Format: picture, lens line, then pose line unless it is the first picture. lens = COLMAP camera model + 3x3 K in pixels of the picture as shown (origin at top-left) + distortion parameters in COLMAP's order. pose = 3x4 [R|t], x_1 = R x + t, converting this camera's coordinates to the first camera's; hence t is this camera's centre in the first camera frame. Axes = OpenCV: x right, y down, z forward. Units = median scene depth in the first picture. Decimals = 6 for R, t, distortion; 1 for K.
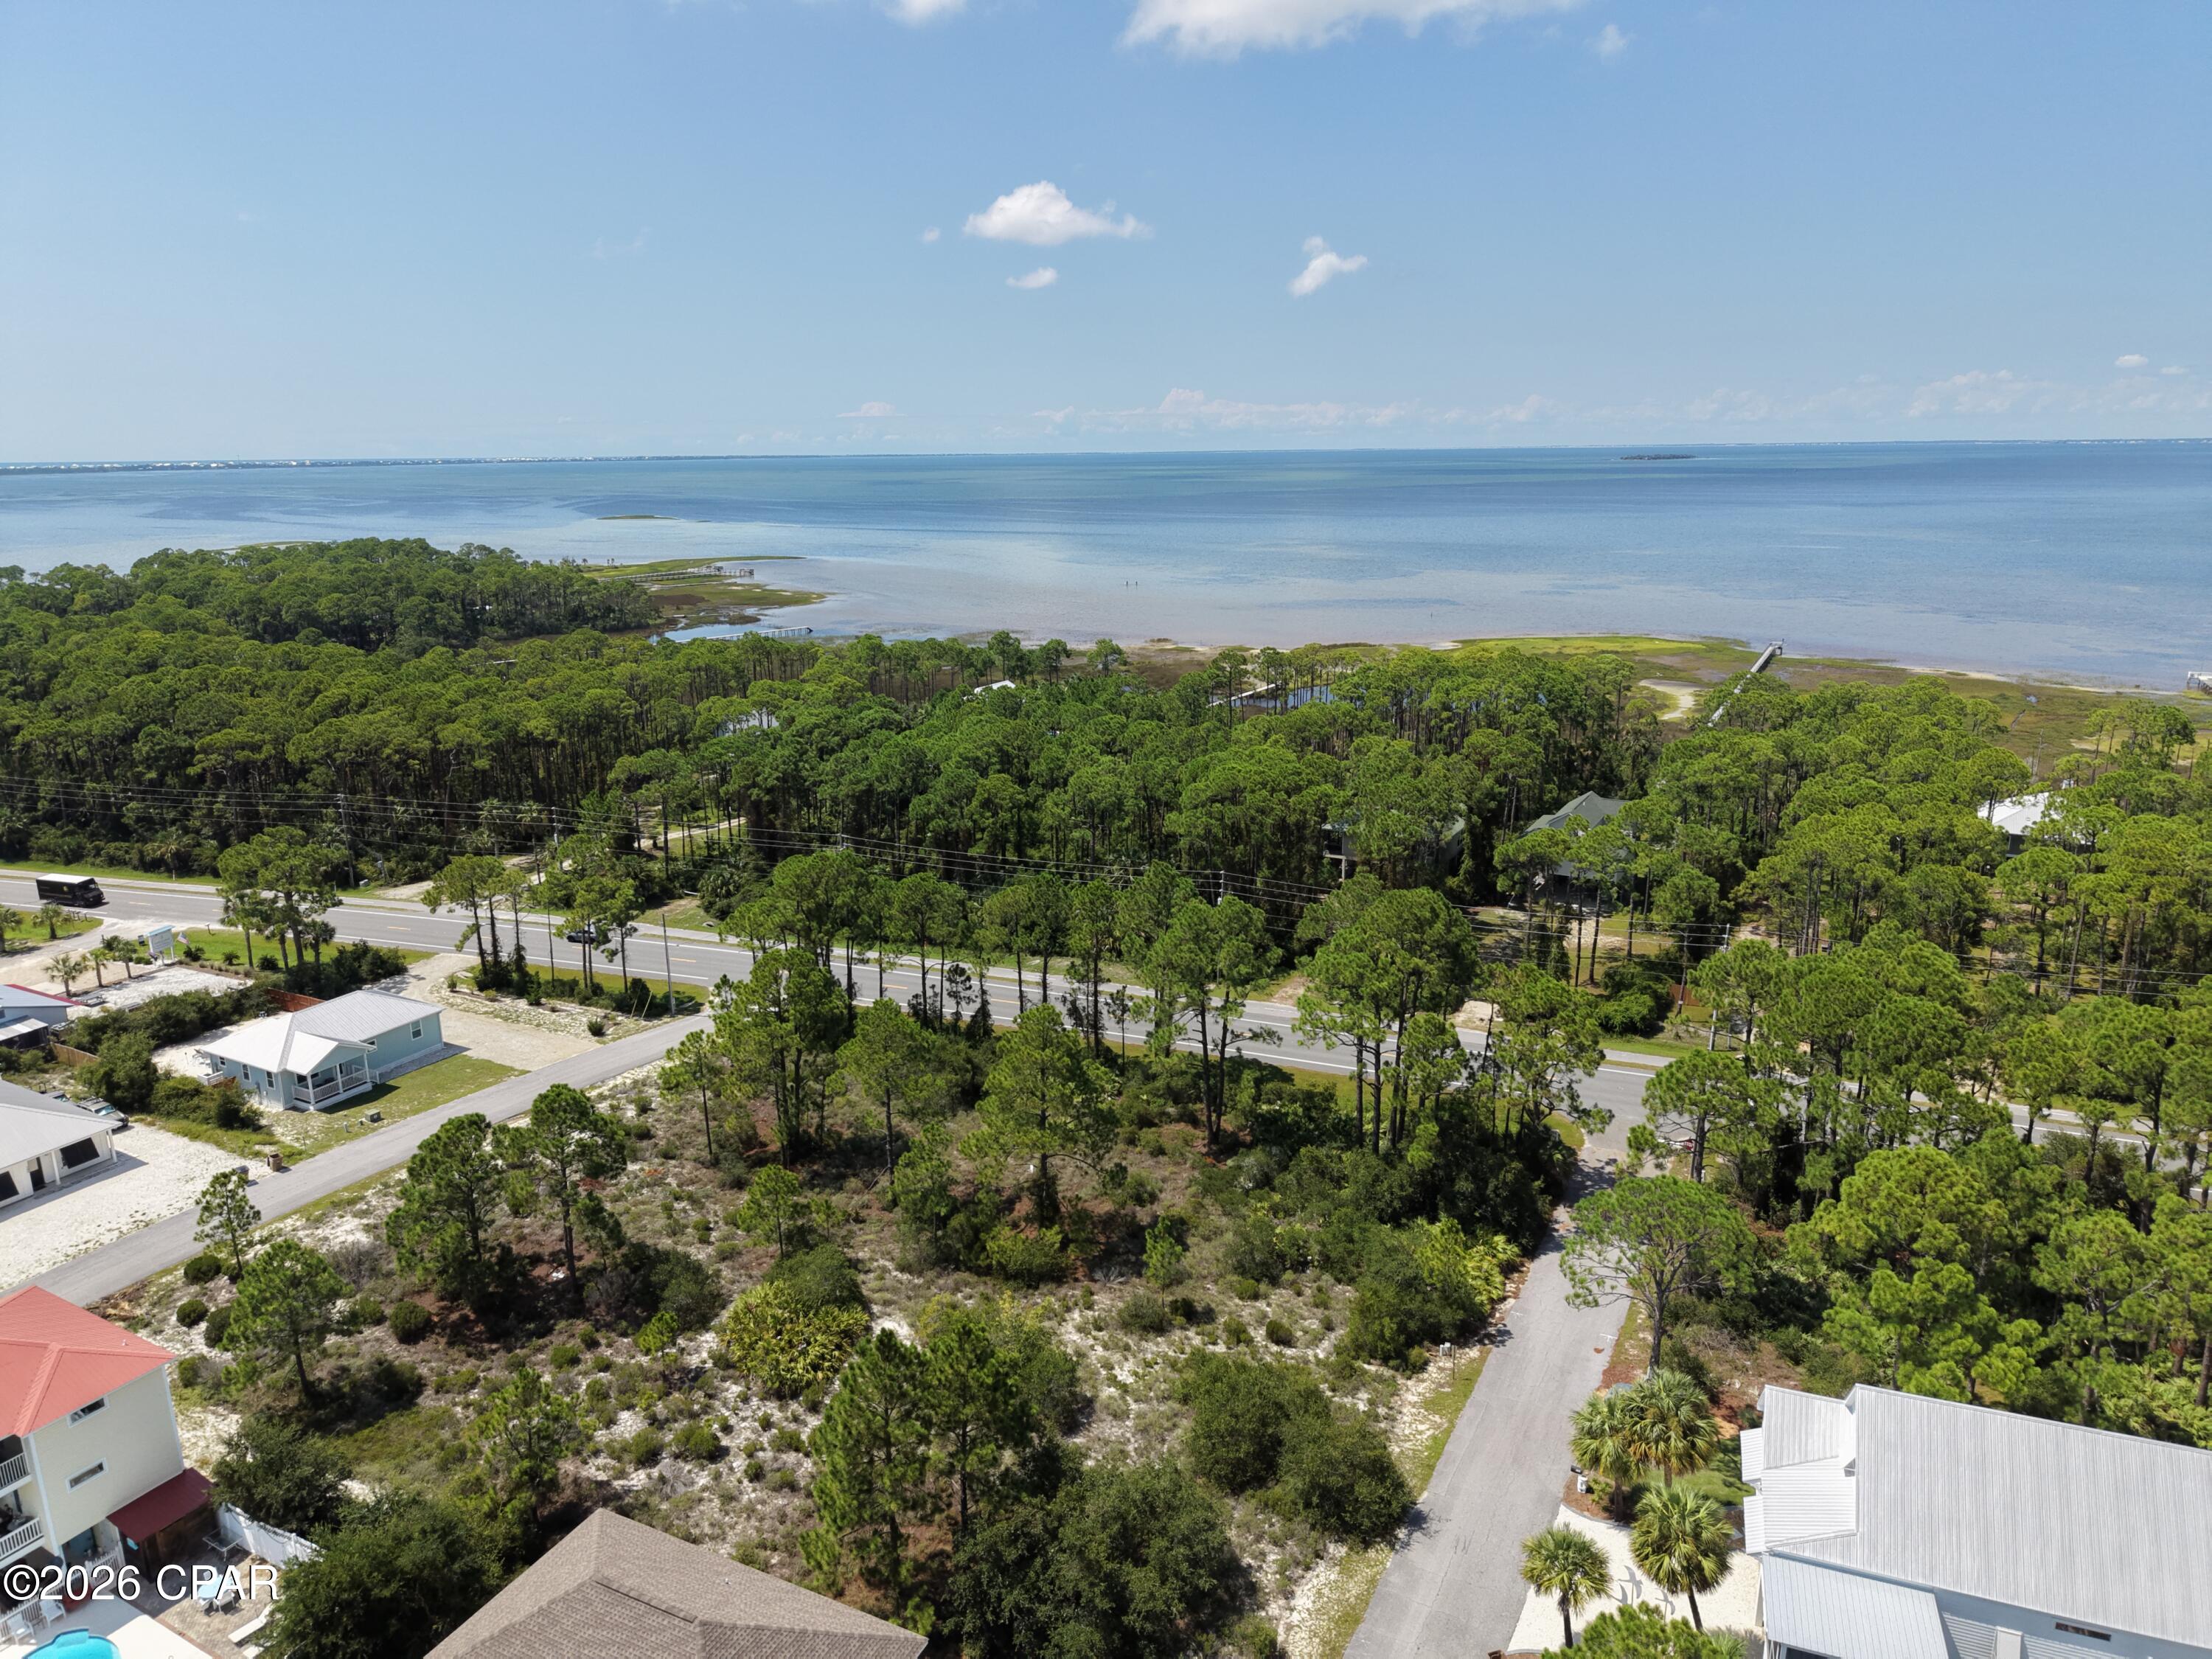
lens RADIAL K [[1472.2, 0, 1097.8], [0, 1472.2, 832.2], [0, 0, 1]] dist [0.030524, -0.029907]
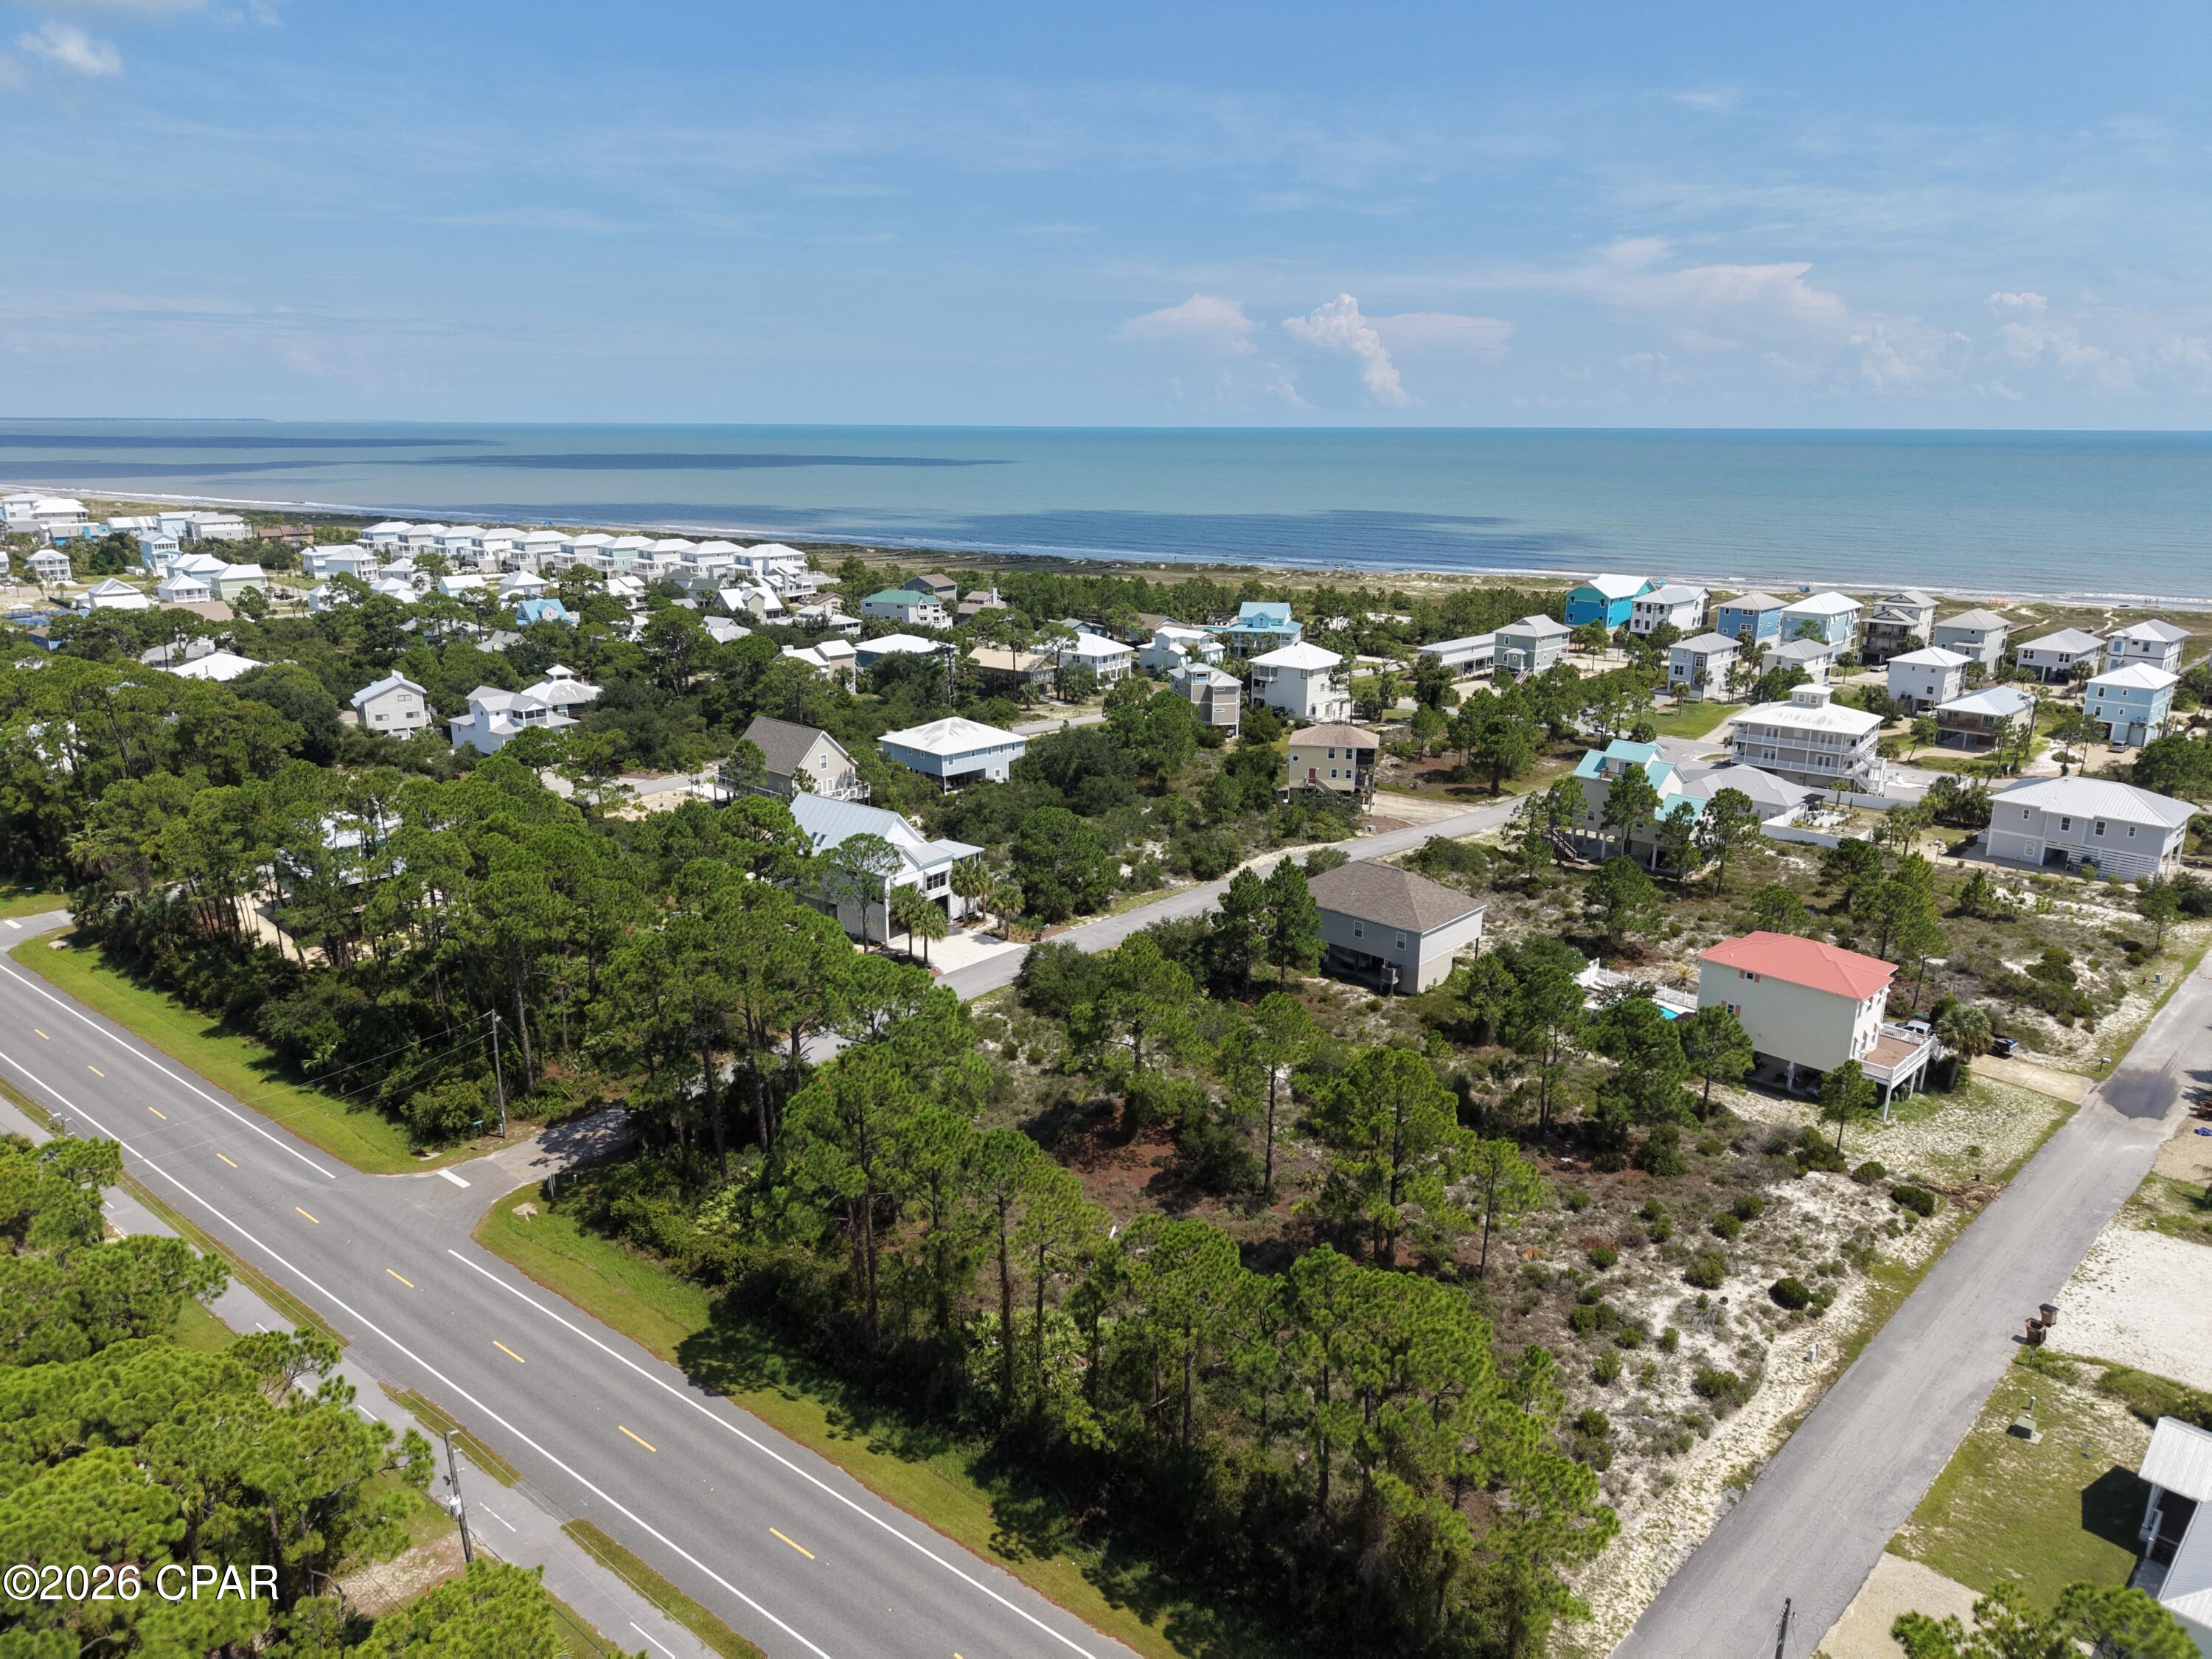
lens RADIAL K [[1472.2, 0, 1106.4], [0, 1472.2, 813.2], [0, 0, 1]] dist [0.030524, -0.029907]
pose [[-0.961236, -0.065003, 0.267956, -0.232224], [0.074059, 0.875235, 0.477994, -0.374508], [-0.265595, 0.479310, -0.836494, 1.422895]]
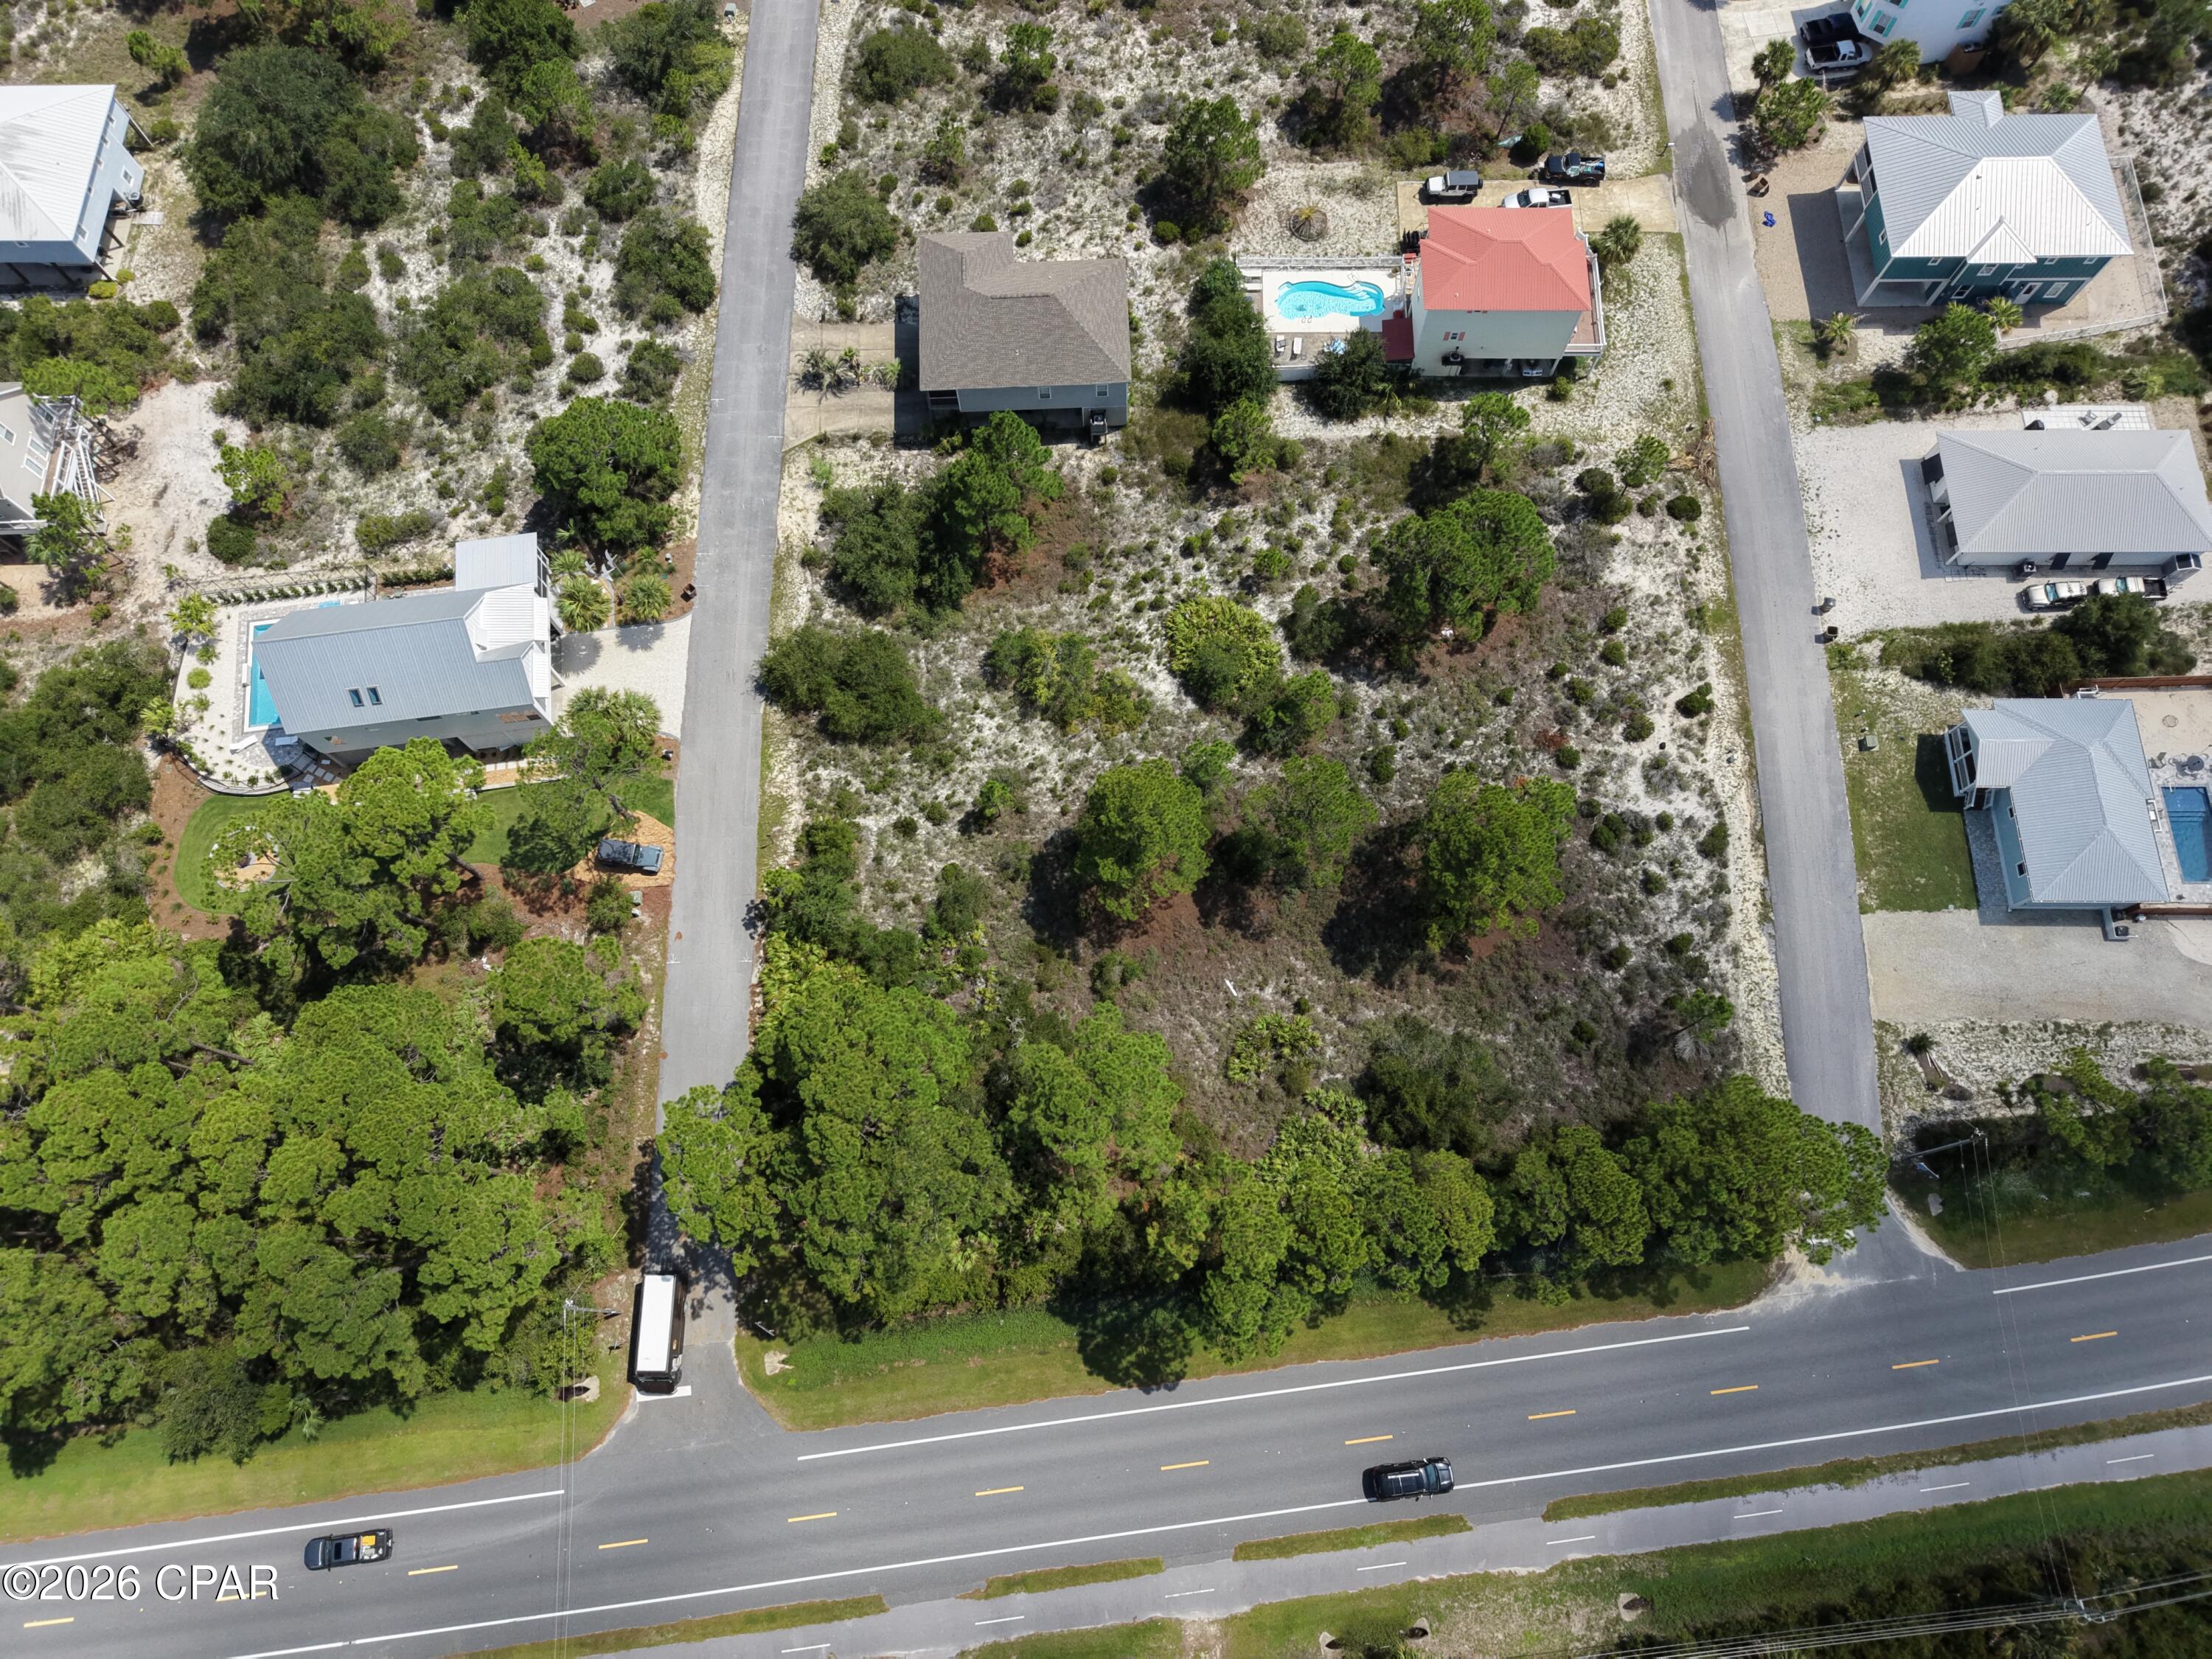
lens RADIAL K [[1472.2, 0, 1096.1], [0, 1472.2, 820.3], [0, 0, 1]] dist [0.030524, -0.029907]
pose [[-0.874661, 0.465161, -0.136357, 0.103820], [-0.100903, 0.100421, 0.989815, -0.662095], [0.474117, 0.879512, -0.040898, 0.779403]]
